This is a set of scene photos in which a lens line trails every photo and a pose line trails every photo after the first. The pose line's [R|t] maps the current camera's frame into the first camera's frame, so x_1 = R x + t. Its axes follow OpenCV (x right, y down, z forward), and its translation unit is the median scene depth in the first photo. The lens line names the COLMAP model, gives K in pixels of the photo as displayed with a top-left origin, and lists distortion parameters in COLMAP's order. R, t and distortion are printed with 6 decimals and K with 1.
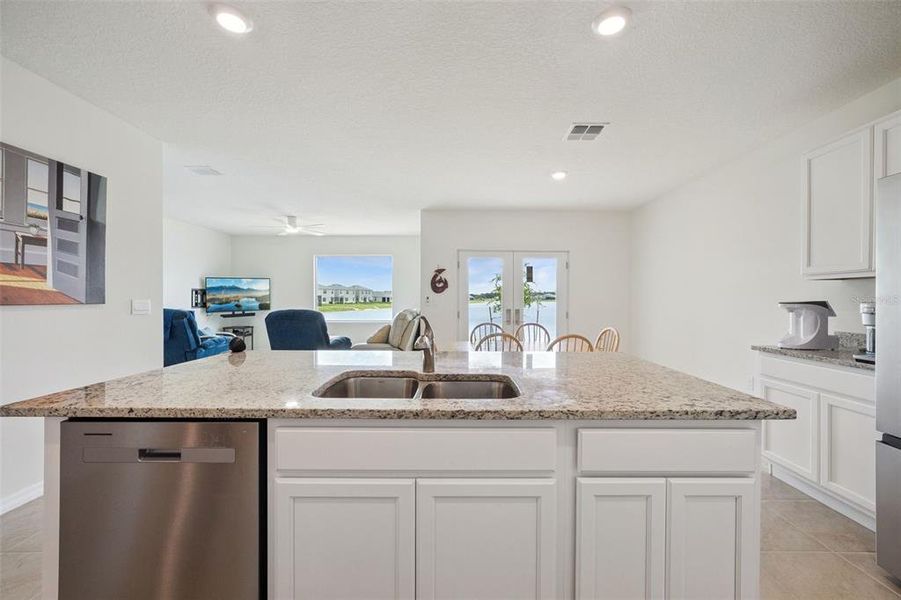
lens RADIAL K [[364.7, 0, 463.0], [0, 364.7, 297.4], [0, 0, 1]] dist [-0.001939, -0.000025]
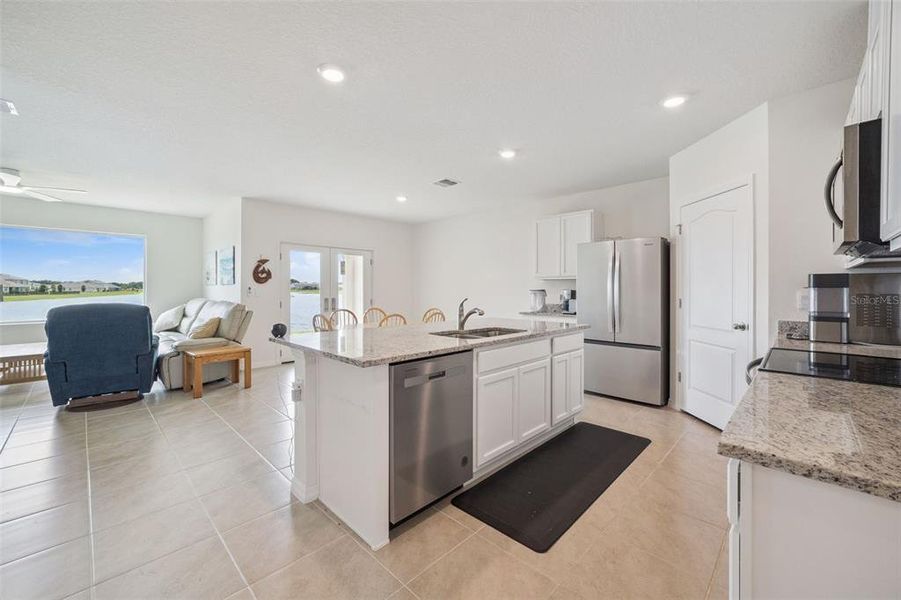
lens RADIAL K [[358.4, 0, 453.0], [0, 358.4, 287.5], [0, 0, 1]] dist [-0.000234, 0.000117]
pose [[0.705915, -0.000664, 0.708297, -0.316022], [0.000114, 1.000000, 0.000823, -0.001520], [-0.708297, -0.000500, 0.705914, -0.049456]]
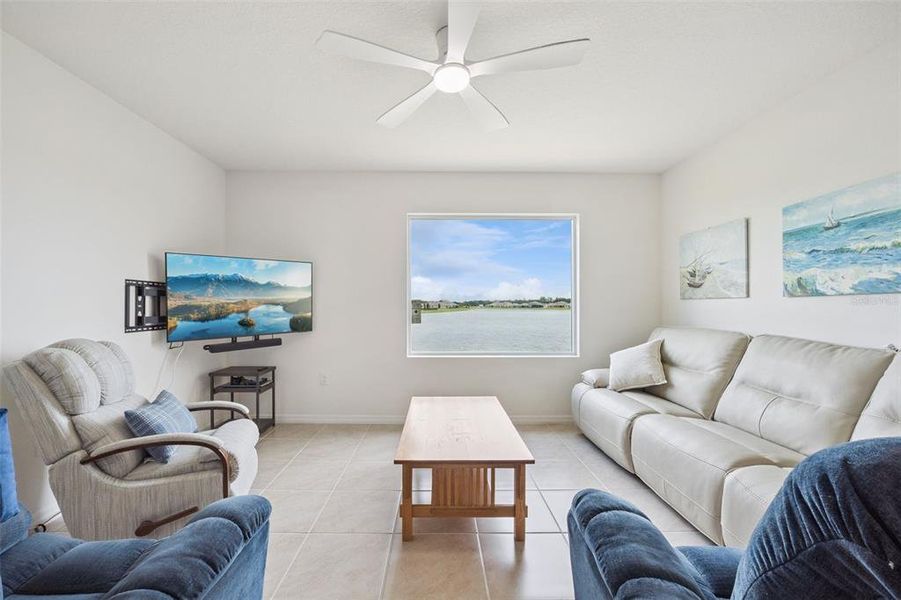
lens RADIAL K [[367.2, 0, 446.2], [0, 367.2, 304.8], [0, 0, 1]] dist [-0.002340, -0.000126]
pose [[0.999965, 0.000905, 0.008281, -0.411203], [-0.000896, 0.999999, -0.001059, 0.001542], [-0.008282, 0.001052, 0.999965, 0.607623]]
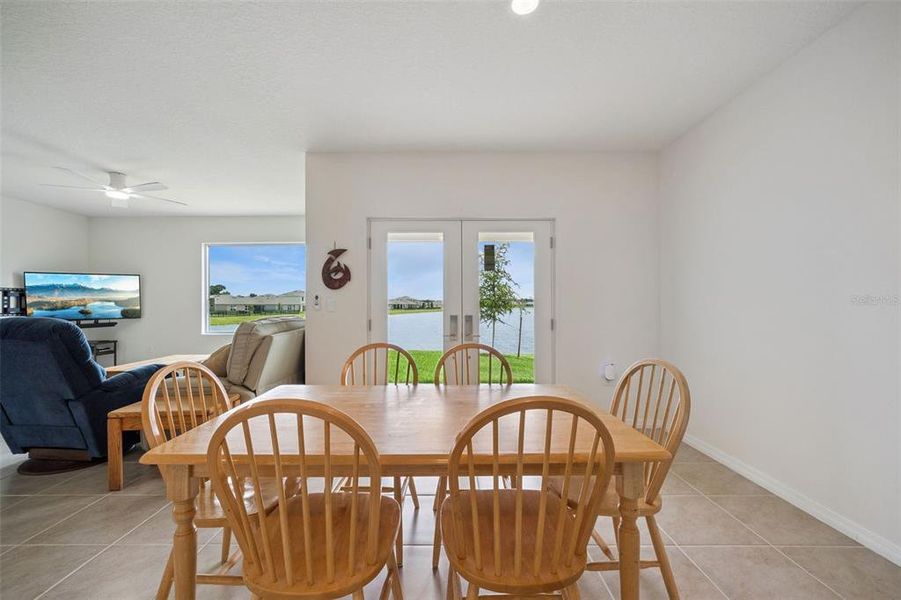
lens RADIAL K [[363.1, 0, 446.2], [0, 363.1, 306.0], [0, 0, 1]] dist [0.000302, 0.000361]
pose [[0.999803, -0.005085, -0.019207, 0.103036], [0.005161, 0.999979, 0.003916, 0.011512], [0.019187, -0.004014, 0.999808, 0.326771]]
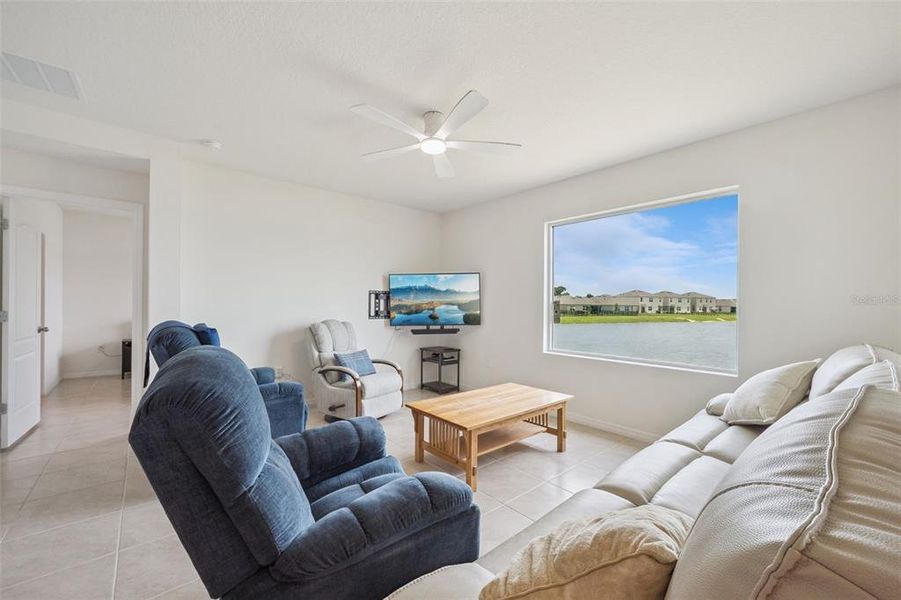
lens RADIAL K [[367.2, 0, 446.2], [0, 367.2, 304.8], [0, 0, 1]] dist [-0.002340, -0.000126]
pose [[0.637401, 0.006128, -0.770508, -0.112516], [-0.008486, 0.999964, 0.000933, 0.000690], [0.770485, 0.005944, 0.637430, 0.642490]]
